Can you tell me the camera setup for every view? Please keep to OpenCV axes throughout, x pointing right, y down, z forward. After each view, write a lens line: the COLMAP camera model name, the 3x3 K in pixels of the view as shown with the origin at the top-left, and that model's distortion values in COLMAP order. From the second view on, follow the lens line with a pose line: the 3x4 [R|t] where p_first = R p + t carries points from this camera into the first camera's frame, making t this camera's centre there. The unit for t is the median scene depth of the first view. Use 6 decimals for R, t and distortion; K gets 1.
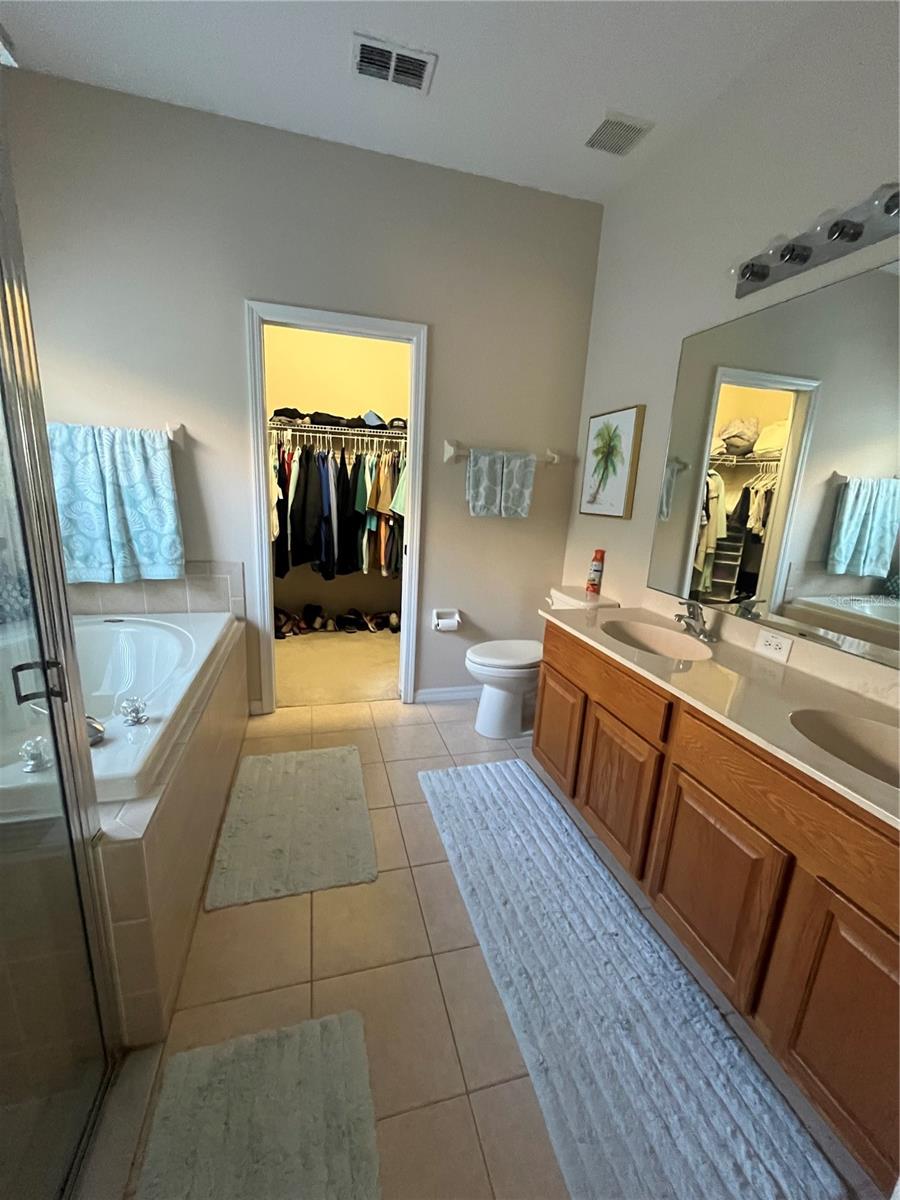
lens RADIAL K [[482.3, 0, 450.0], [0, 482.3, 600.0], [0, 0, 1]] dist [-0.002751, -0.000207]
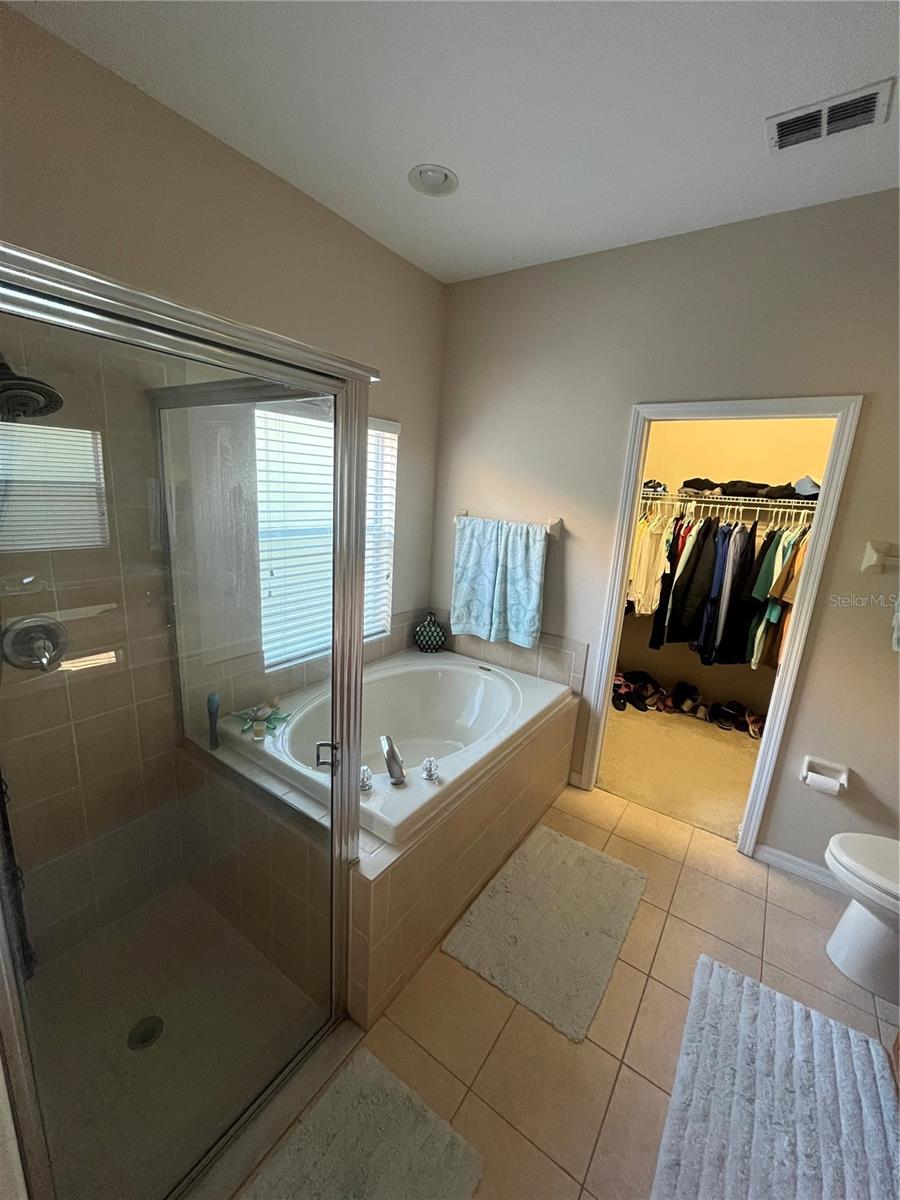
lens RADIAL K [[482.3, 0, 450.0], [0, 482.3, 600.0], [0, 0, 1]] dist [-0.002751, -0.000207]
pose [[0.637553, 0.164251, -0.752693, 0.160057], [-0.206014, 0.977777, 0.038868, -0.153806], [0.742350, 0.130285, 0.657223, 0.068196]]
